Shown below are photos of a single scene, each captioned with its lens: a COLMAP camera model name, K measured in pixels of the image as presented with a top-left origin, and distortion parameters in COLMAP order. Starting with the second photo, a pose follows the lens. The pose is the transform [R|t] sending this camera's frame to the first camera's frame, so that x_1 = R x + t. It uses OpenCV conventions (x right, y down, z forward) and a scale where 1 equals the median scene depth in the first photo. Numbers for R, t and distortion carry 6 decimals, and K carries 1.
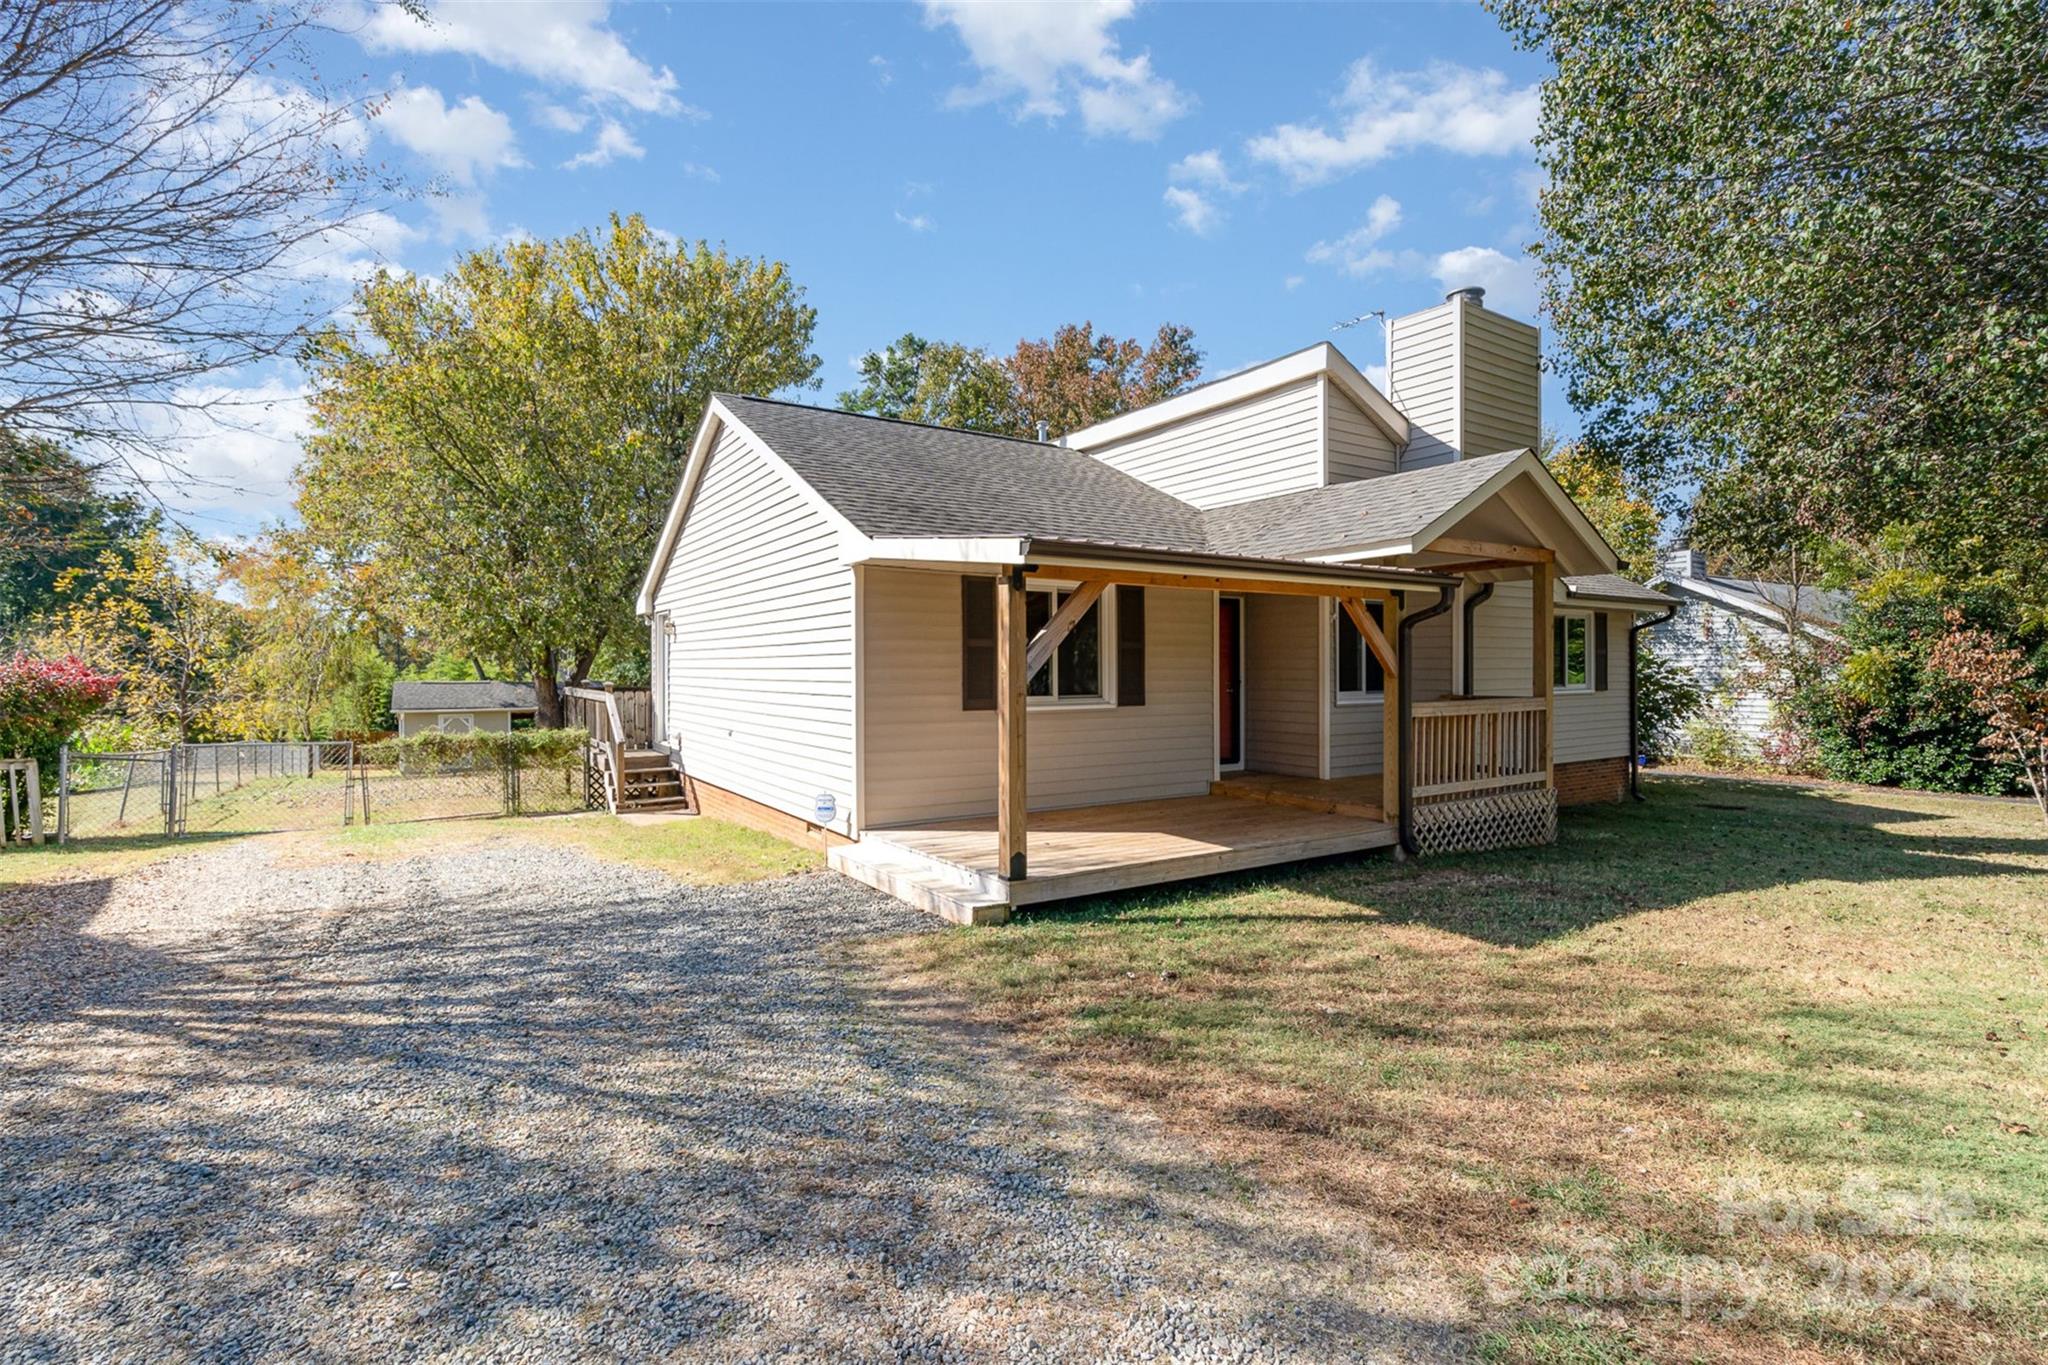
lens RADIAL K [[935.2, 0, 1024.0], [0, 935.2, 679.0], [0, 0, 1]] dist [0.013563, -0.000033]
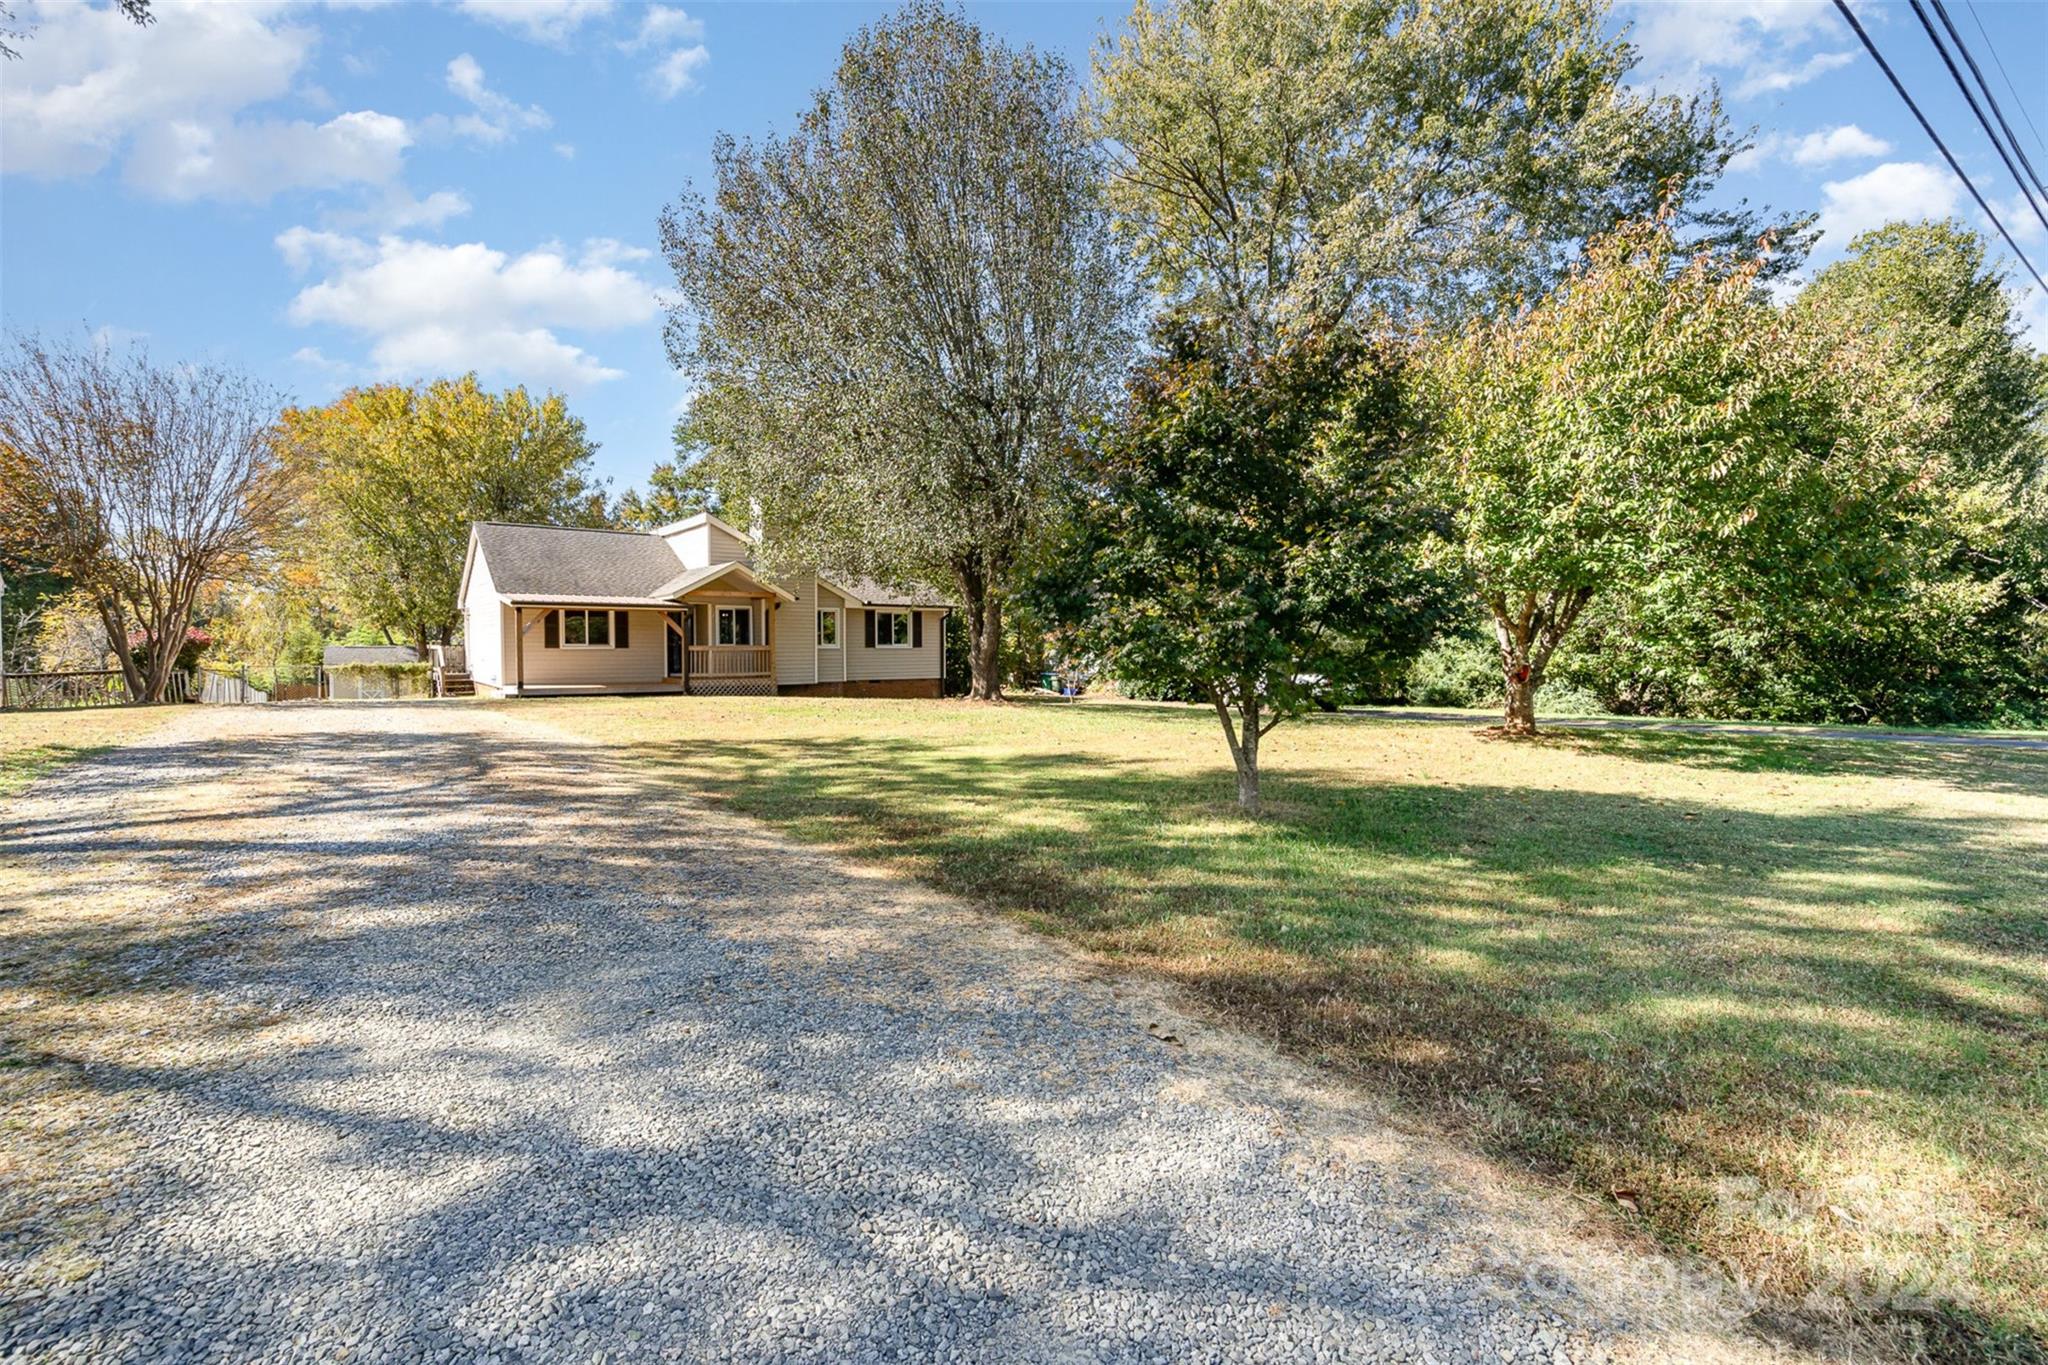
lens RADIAL K [[935.2, 0, 1018.8], [0, 935.2, 682.9], [0, 0, 1]] dist [0.013563, -0.000033]
pose [[0.998183, -0.000285, 0.060262, 1.120424], [-0.001780, 0.999413, 0.034221, 0.034557], [-0.060236, -0.034266, 0.997596, -1.846223]]
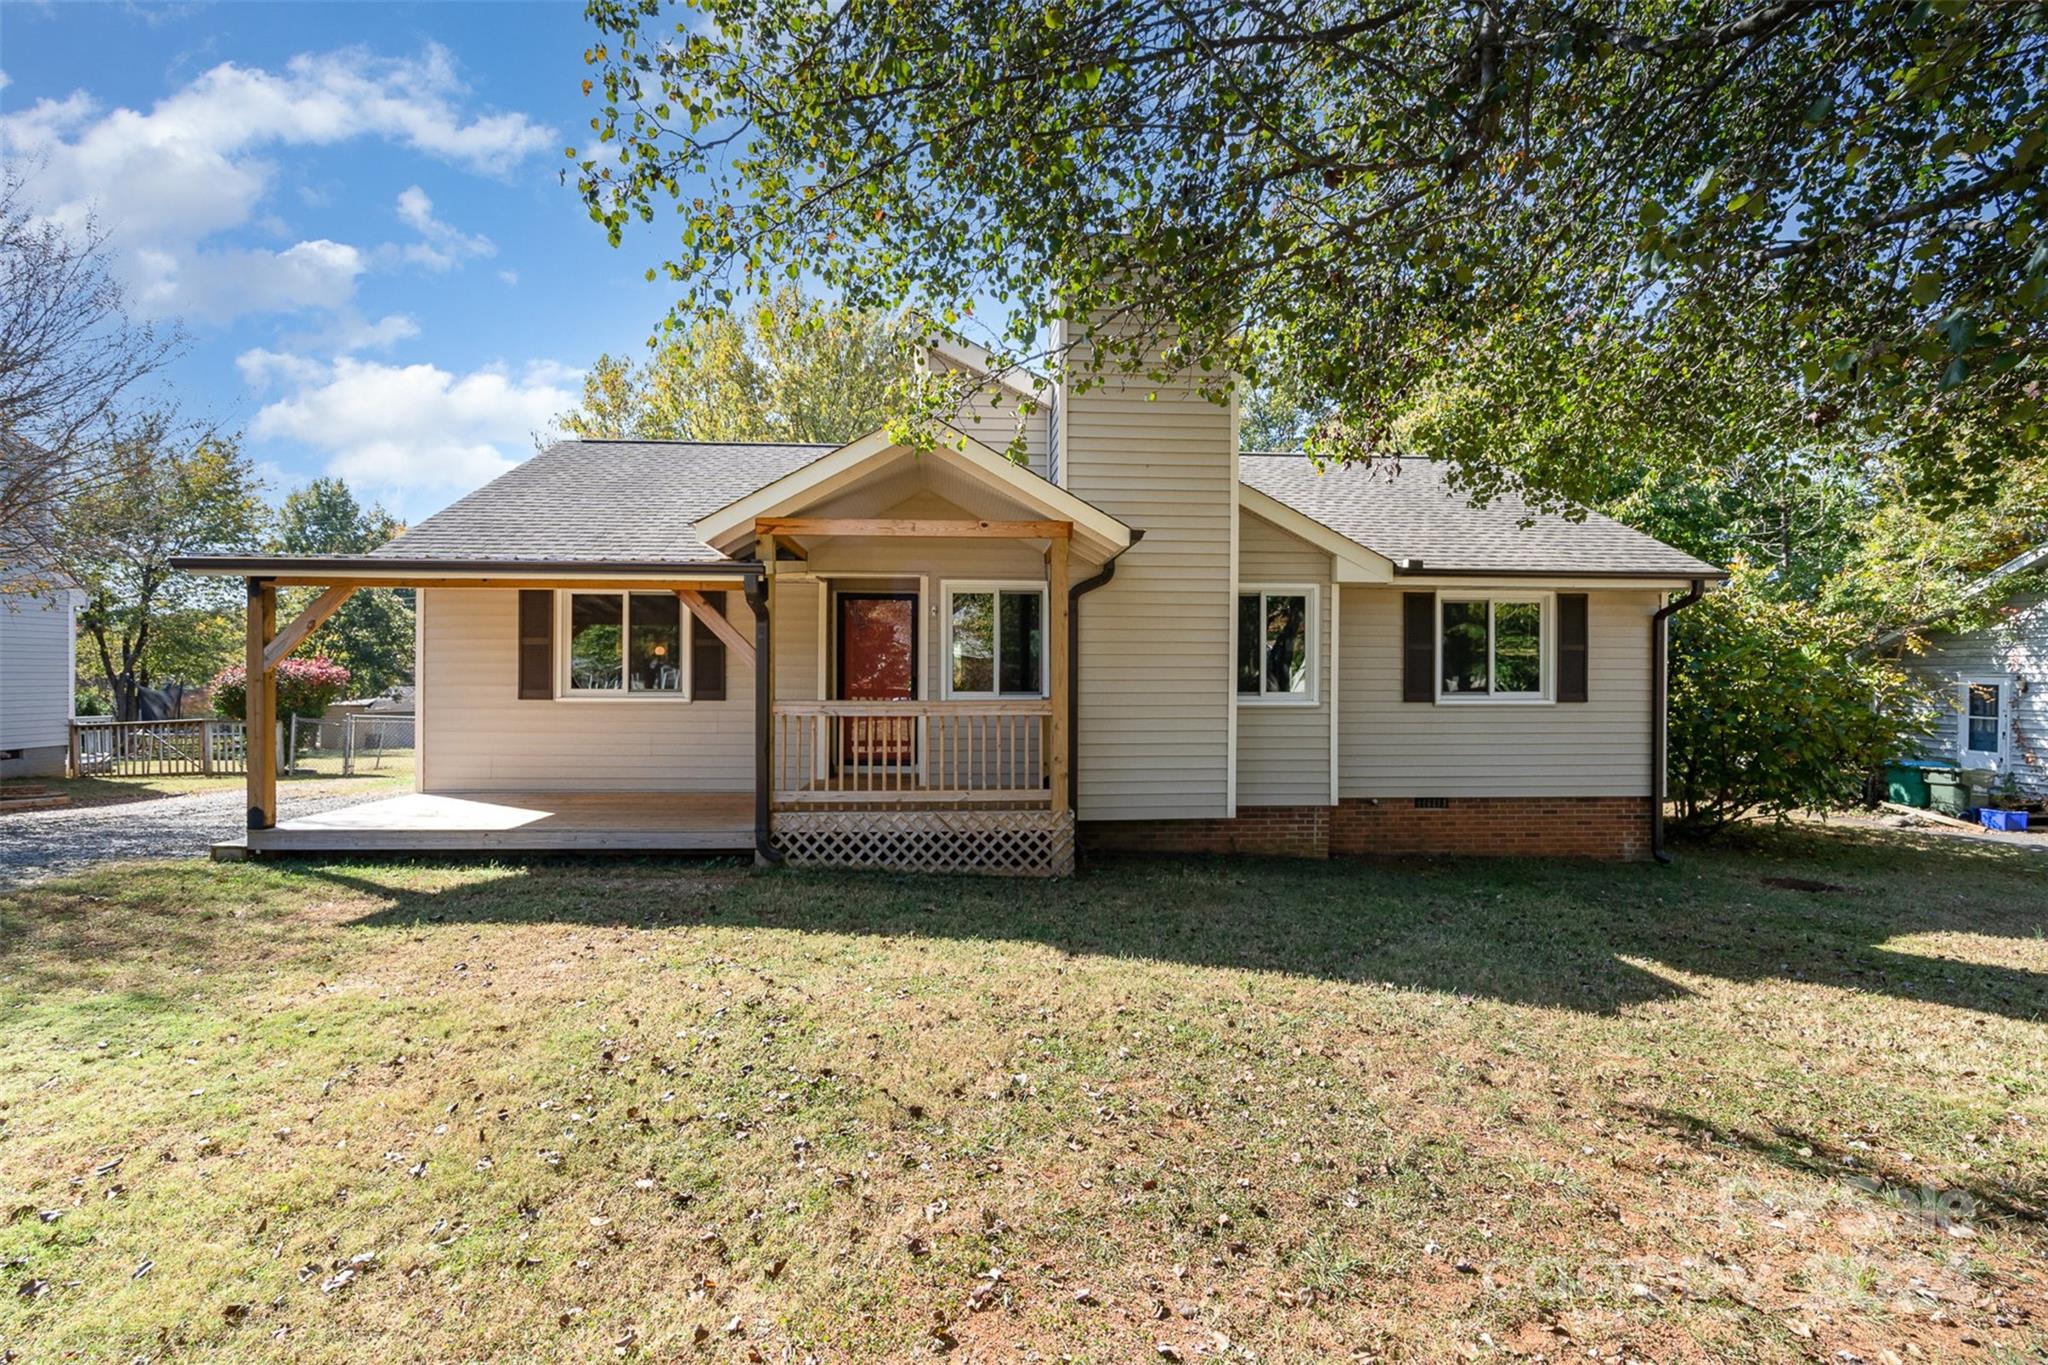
lens RADIAL K [[935.2, 0, 1020.5], [0, 935.2, 679.5], [0, 0, 1]] dist [0.013563, -0.000033]
pose [[0.866173, 0.015256, -0.499511, 0.950916], [-0.013530, 0.999883, 0.007076, -0.006513], [0.499561, 0.000629, 0.866279, 0.257853]]
